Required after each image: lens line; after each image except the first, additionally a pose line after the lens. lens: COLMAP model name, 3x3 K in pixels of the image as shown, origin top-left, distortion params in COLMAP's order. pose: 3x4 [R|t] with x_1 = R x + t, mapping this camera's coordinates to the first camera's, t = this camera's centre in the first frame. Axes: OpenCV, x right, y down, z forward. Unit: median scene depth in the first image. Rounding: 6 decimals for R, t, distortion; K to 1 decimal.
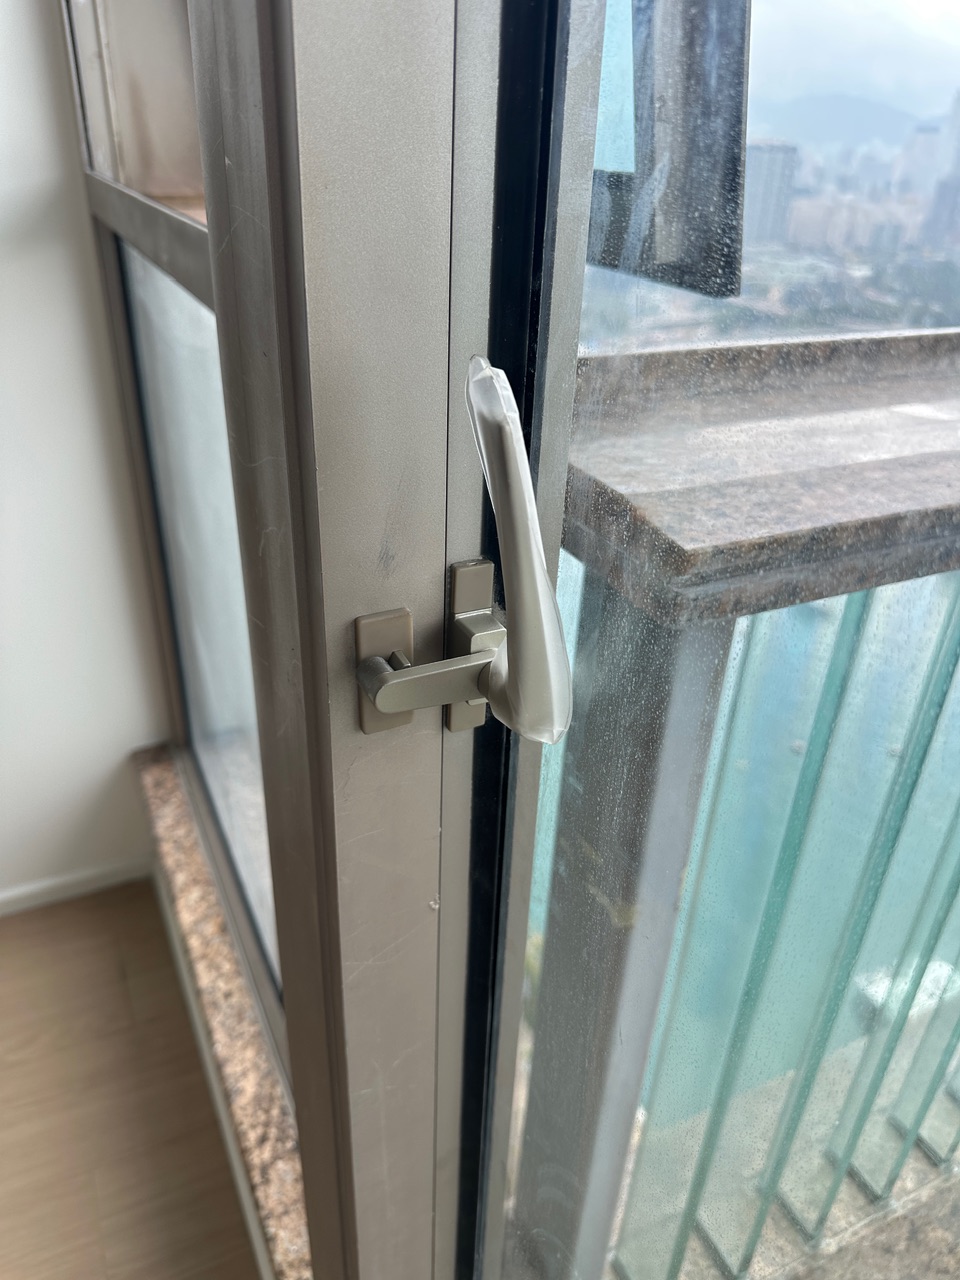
lens RADIAL K [[933.3, 0, 458.4], [0, 933.3, 634.7], [0, 0, 1]] dist [-0.010511, -0.040454]
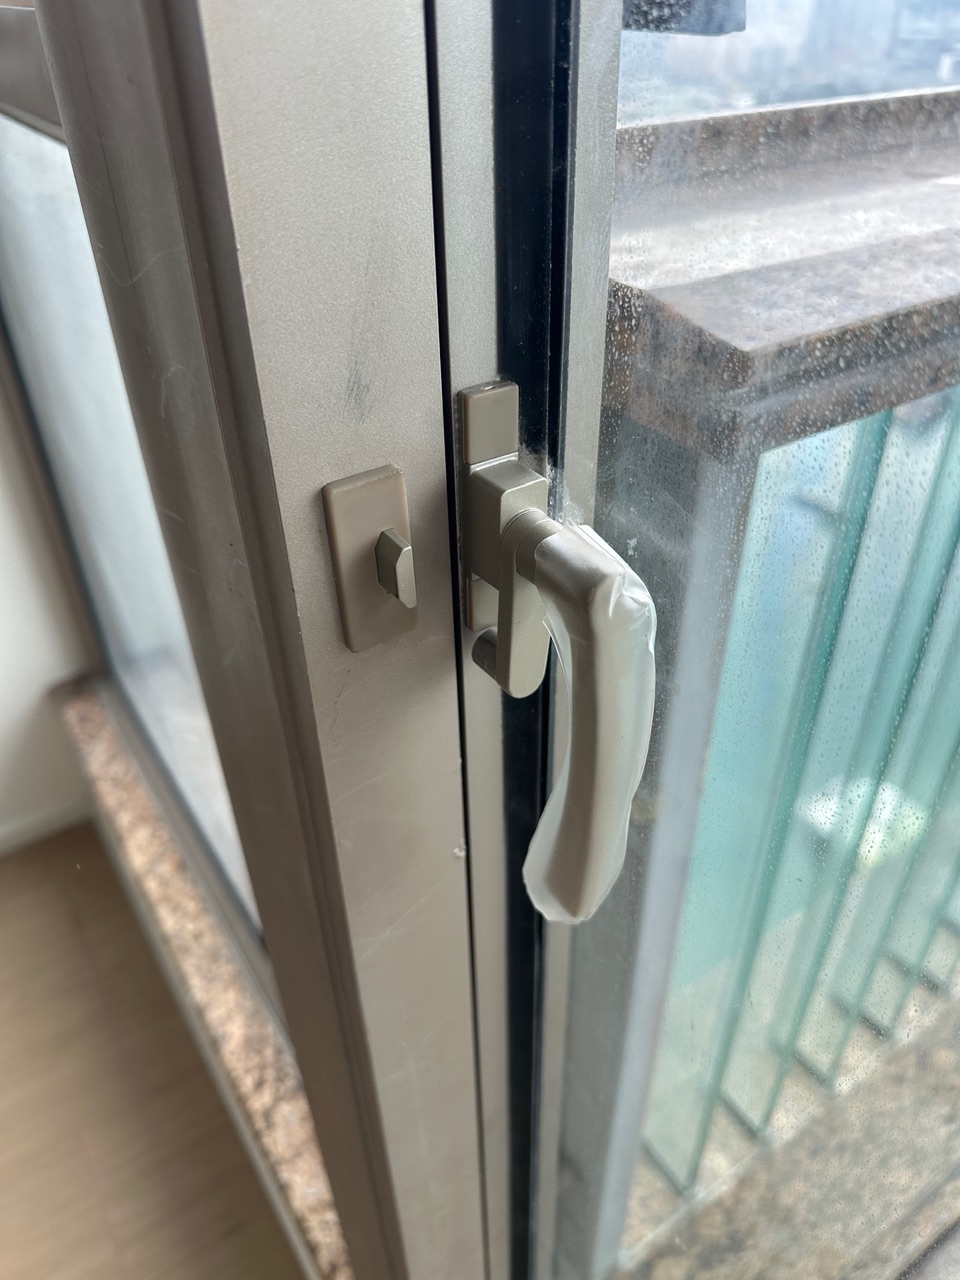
lens RADIAL K [[937.6, 0, 480.0], [0, 937.6, 640.0], [0, 0, 1]] dist [0.044582, -0.131314]
pose [[0.987937, -0.124211, 0.092473, -0.026261], [0.110996, 0.984409, 0.136453, 0.003883], [-0.107980, -0.124543, 0.986321, 0.105744]]
